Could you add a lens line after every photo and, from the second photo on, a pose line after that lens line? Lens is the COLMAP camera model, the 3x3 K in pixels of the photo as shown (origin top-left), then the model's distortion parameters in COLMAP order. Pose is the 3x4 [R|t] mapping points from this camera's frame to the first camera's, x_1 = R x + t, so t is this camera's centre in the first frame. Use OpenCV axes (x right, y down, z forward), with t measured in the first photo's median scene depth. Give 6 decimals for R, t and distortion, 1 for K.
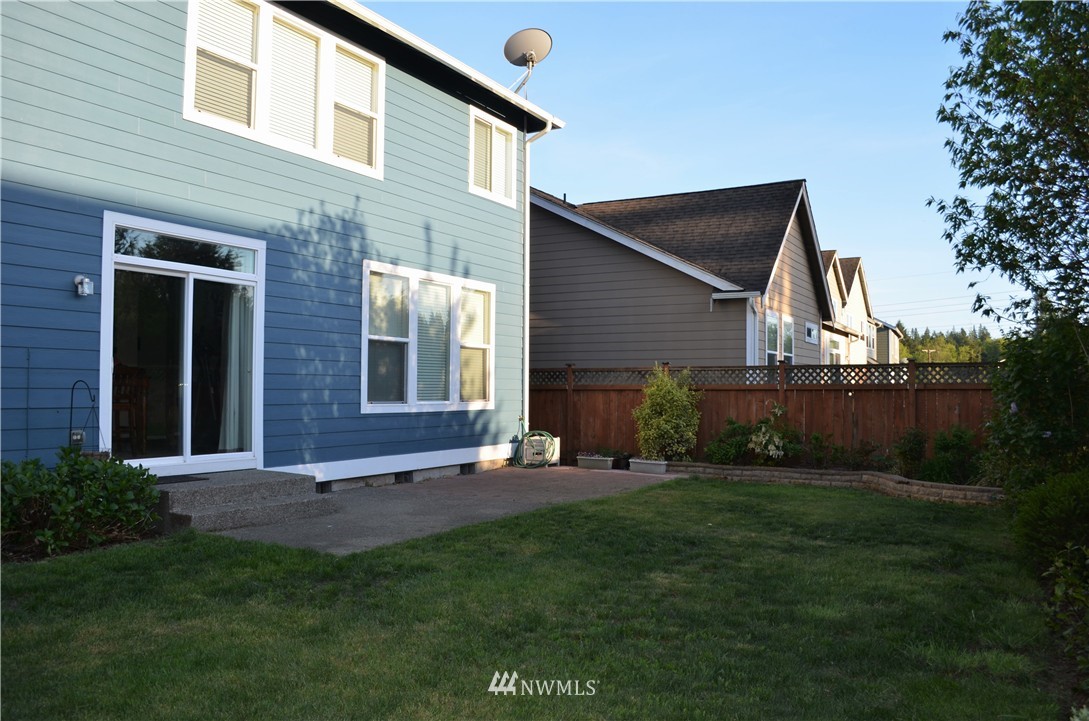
lens RADIAL K [[867.8, 0, 544.5], [0, 867.8, 360.5], [0, 0, 1]] dist [-0.071113, -0.004327]
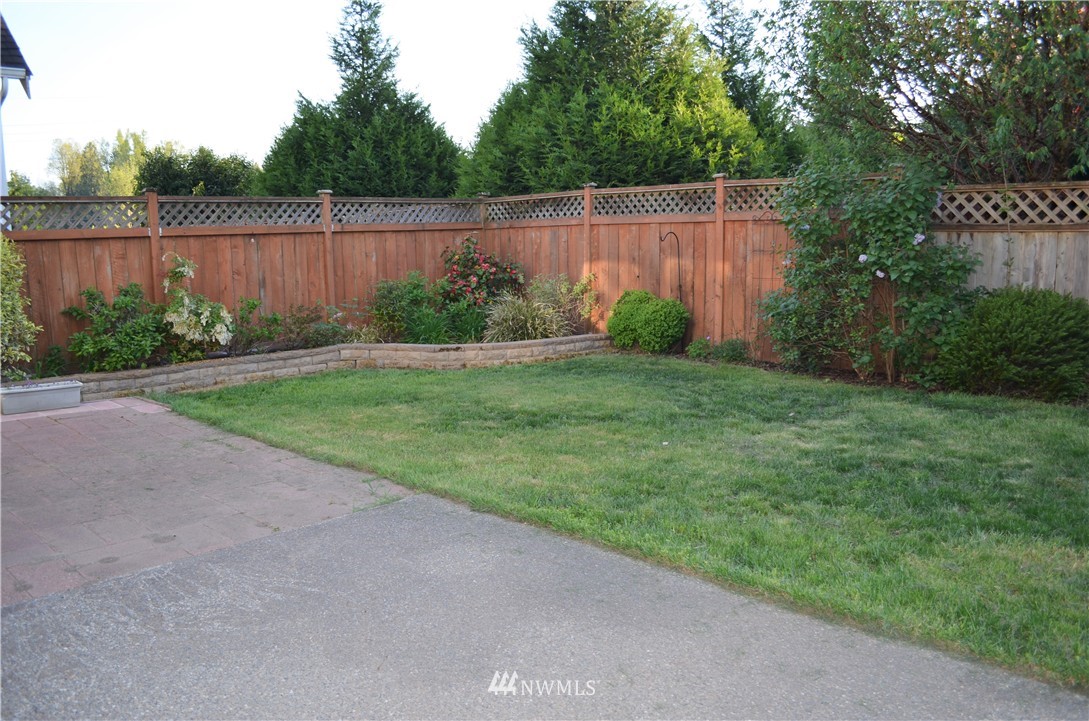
lens RADIAL K [[867.8, 0, 544.5], [0, 867.8, 360.5], [0, 0, 1]] dist [-0.071113, -0.004327]
pose [[0.241106, -0.150695, 0.958728, -0.278742], [-0.013492, 0.987255, 0.158572, 0.022457], [-0.970405, -0.051168, 0.236000, 0.632453]]
